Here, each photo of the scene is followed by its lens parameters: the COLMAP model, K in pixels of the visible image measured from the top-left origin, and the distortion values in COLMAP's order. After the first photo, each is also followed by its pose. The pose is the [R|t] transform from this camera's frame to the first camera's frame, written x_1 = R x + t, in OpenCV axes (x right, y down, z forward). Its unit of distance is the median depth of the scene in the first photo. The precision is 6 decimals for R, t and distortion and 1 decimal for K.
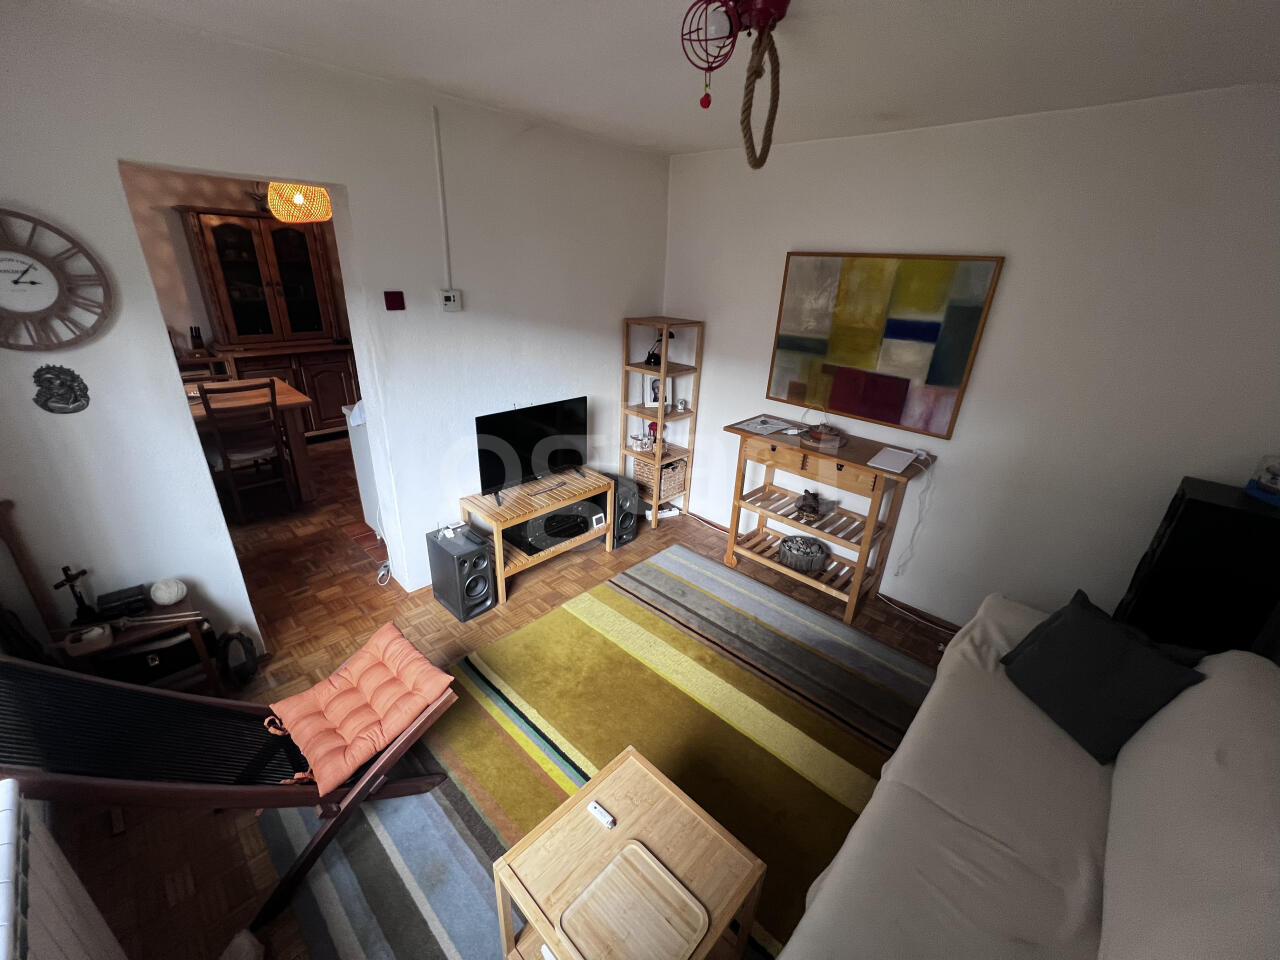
lens RADIAL K [[511.2, 0, 642.5], [0, 511.2, 481.6], [0, 0, 1]] dist [-0.001936, -0.000305]
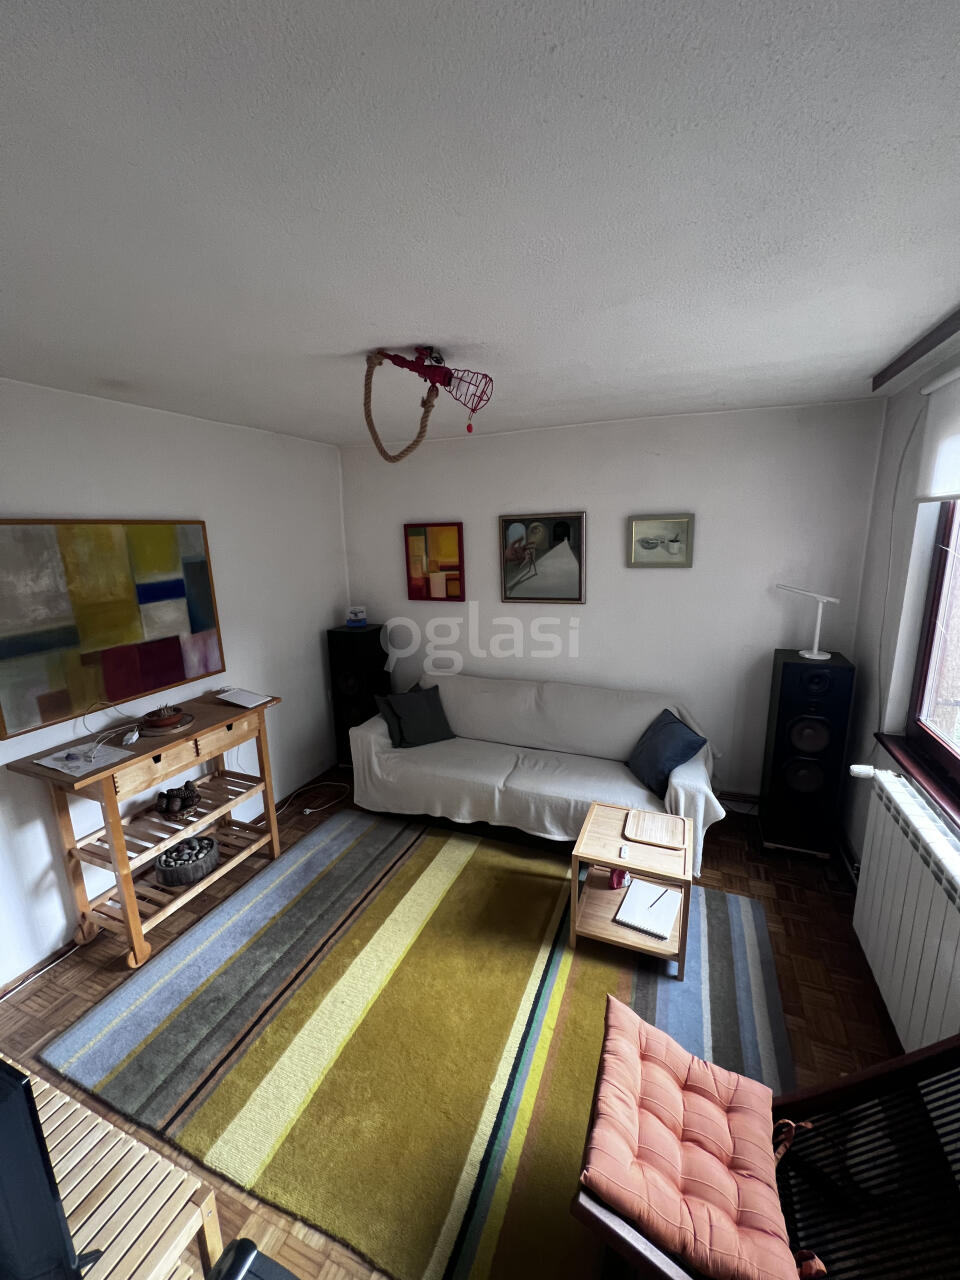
lens RADIAL K [[511.2, 0, 480.9], [0, 511.2, 637.6], [0, 0, 1]] dist [-0.001936, -0.000305]
pose [[-0.356144, -0.225261, 0.906873, -0.603796], [0.377180, 0.853278, 0.360073, -0.329919], [-0.854925, 0.470292, -0.218925, 0.699193]]
